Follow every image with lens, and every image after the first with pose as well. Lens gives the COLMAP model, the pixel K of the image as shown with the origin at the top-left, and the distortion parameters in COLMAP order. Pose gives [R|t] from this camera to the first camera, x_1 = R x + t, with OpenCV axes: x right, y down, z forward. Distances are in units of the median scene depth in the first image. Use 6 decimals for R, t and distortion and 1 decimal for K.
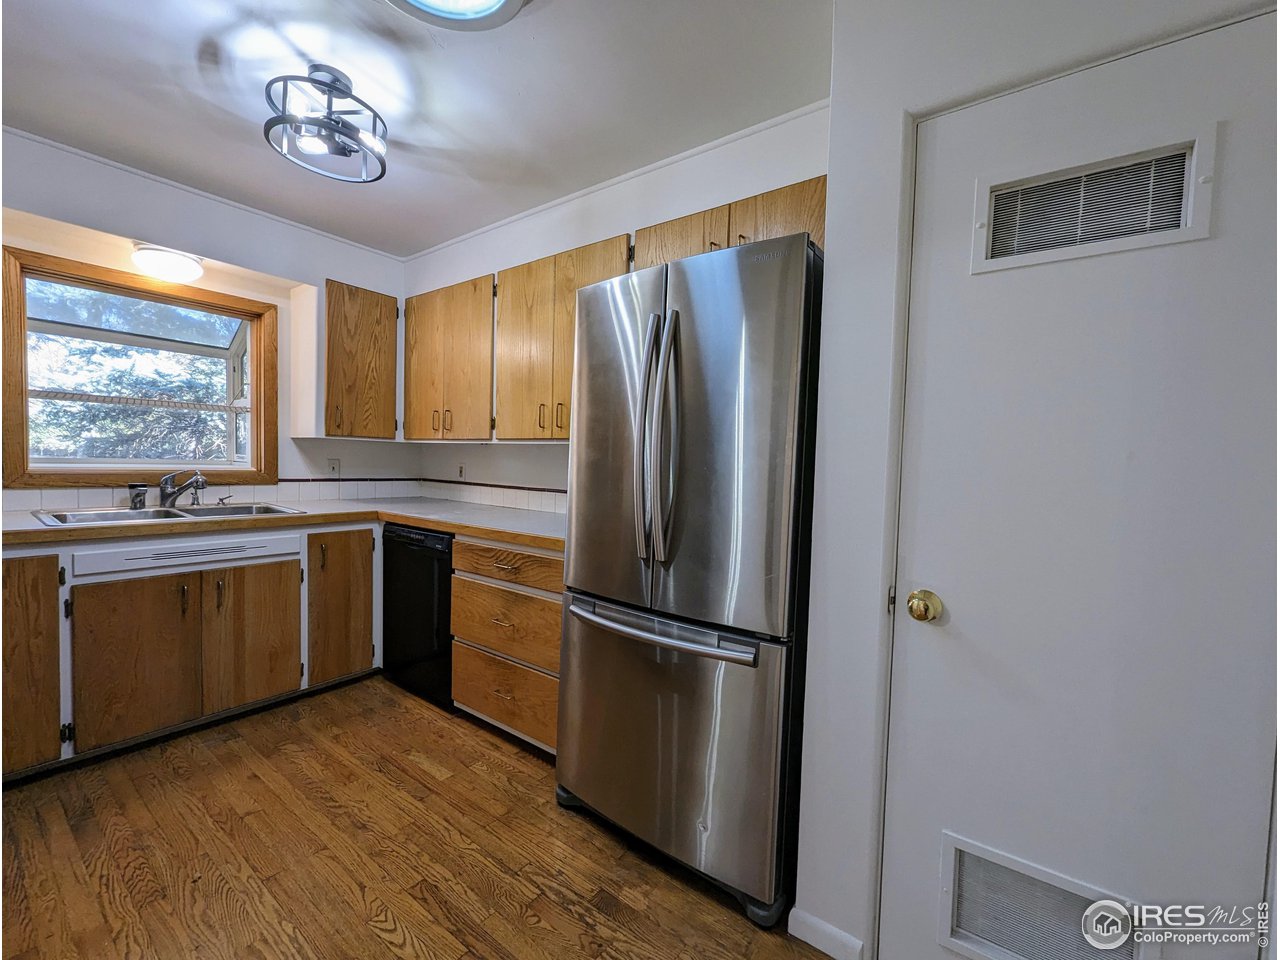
lens RADIAL K [[532.6, 0, 649.5], [0, 532.6, 483.4], [0, 0, 1]] dist [0.003296, -0.001985]
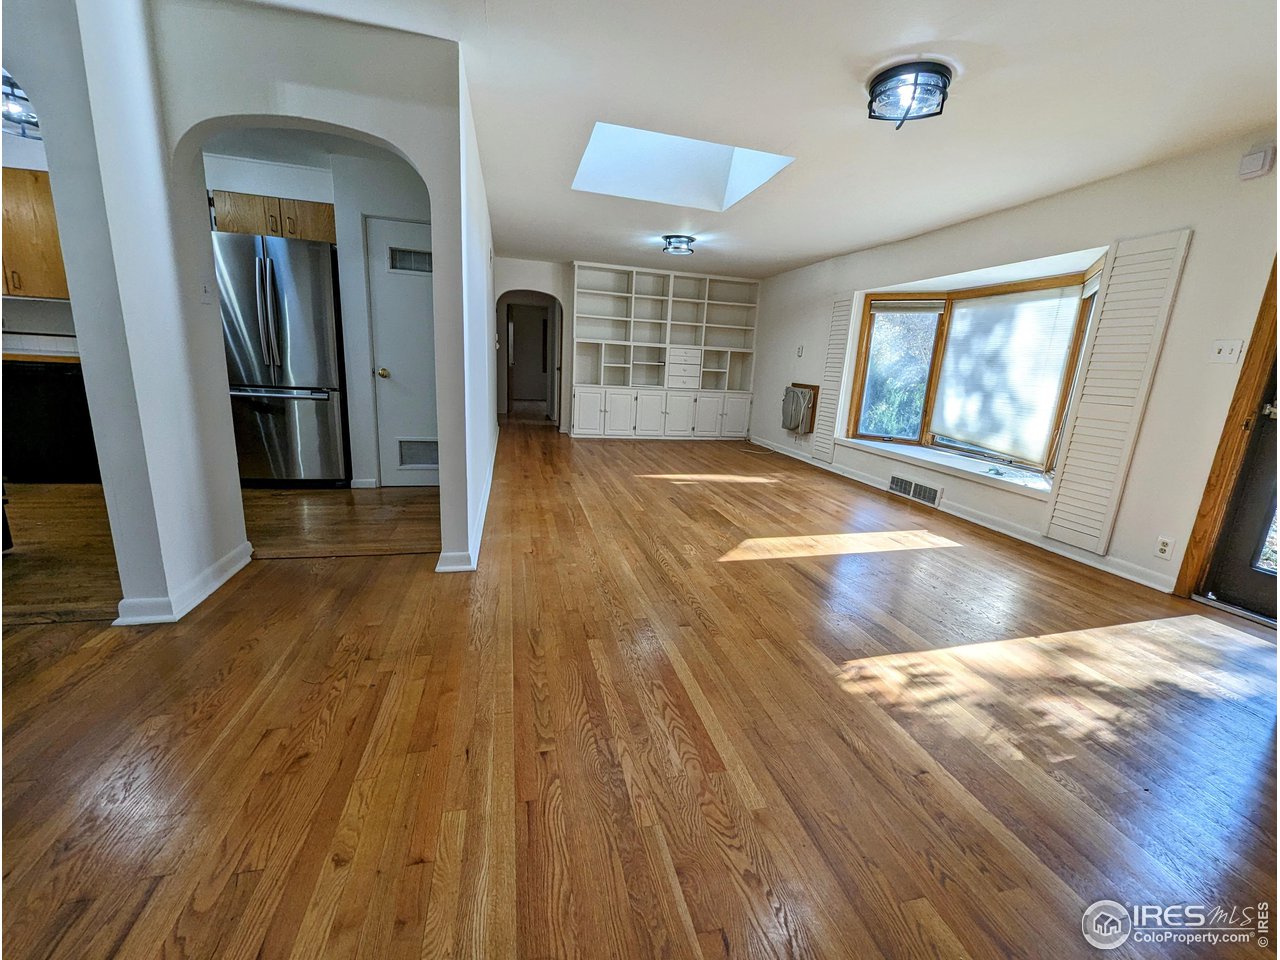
lens RADIAL K [[532.6, 0, 643.8], [0, 532.6, 483.6], [0, 0, 1]] dist [0.003296, -0.001985]
pose [[0.647446, -0.165169, 0.743998, -0.785754], [-0.006255, 0.975048, 0.221906, 0.117172], [-0.762086, -0.148326, 0.630258, -1.870931]]
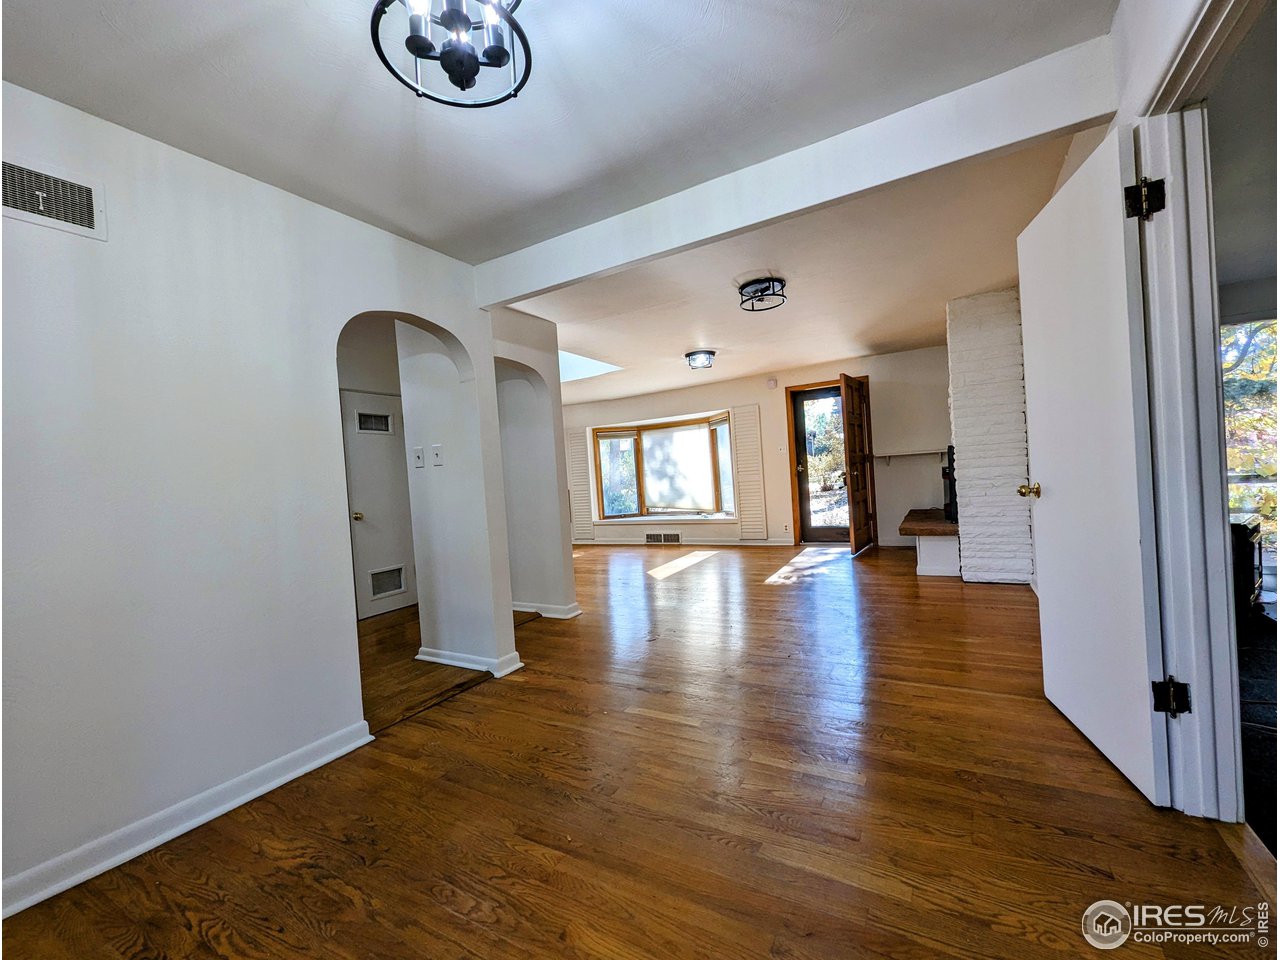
lens RADIAL K [[532.6, 0, 647.6], [0, 532.6, 485.6], [0, 0, 1]] dist [0.003296, -0.001985]
pose [[-0.101300, -0.042932, 0.993929, -2.632147], [0.104801, 0.993049, 0.053575, 0.018576], [-0.989320, 0.109592, -0.096097, -0.544496]]
